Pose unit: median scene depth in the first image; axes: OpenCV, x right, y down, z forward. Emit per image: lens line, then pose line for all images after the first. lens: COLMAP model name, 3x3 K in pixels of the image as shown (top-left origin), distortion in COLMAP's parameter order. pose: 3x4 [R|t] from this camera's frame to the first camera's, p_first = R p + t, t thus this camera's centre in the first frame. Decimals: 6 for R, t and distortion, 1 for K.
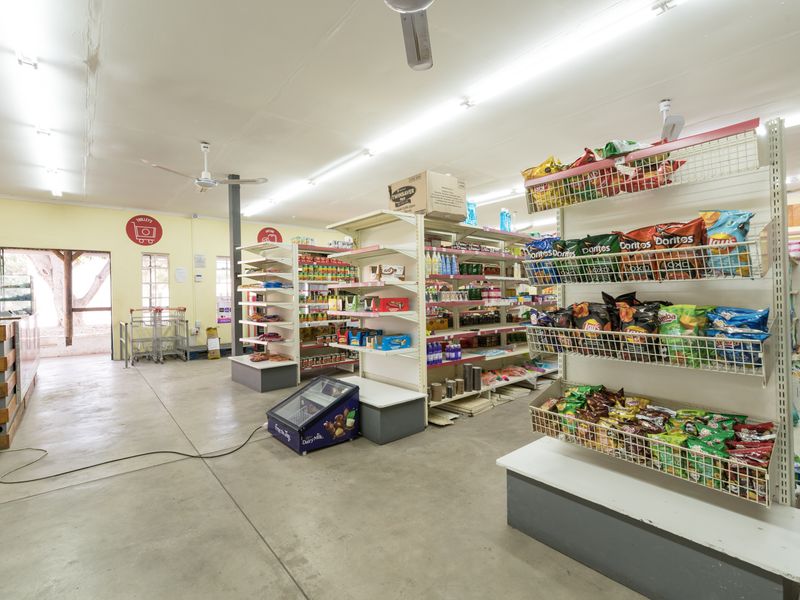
lens RADIAL K [[378.4, 0, 405.3], [0, 378.4, 293.3], [0, 0, 1]] dist [0.000247, -0.000698]
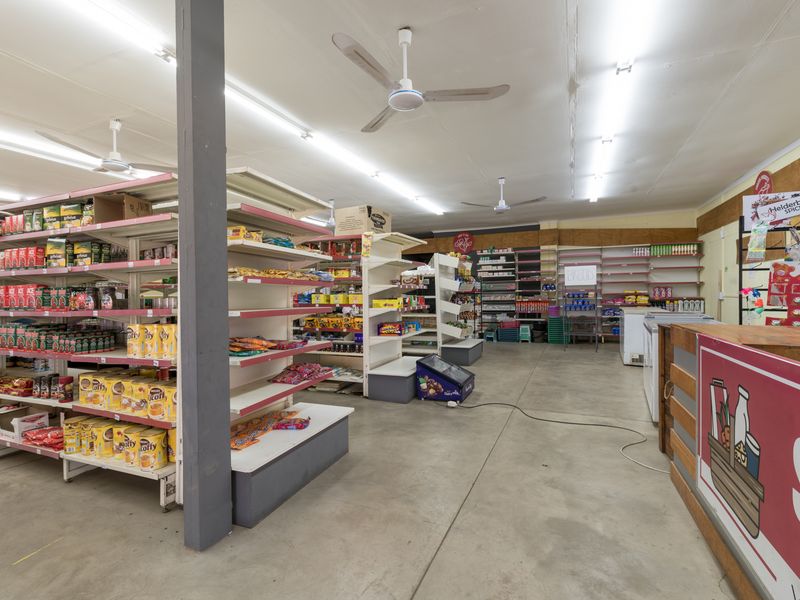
lens RADIAL K [[378.4, 0, 405.3], [0, 378.4, 293.3], [0, 0, 1]] dist [0.000247, -0.000698]
pose [[-0.442613, 0.026332, 0.896326, -1.541422], [0.015322, 0.999645, -0.021801, 0.034777], [-0.896582, 0.004084, -0.442859, 1.877635]]
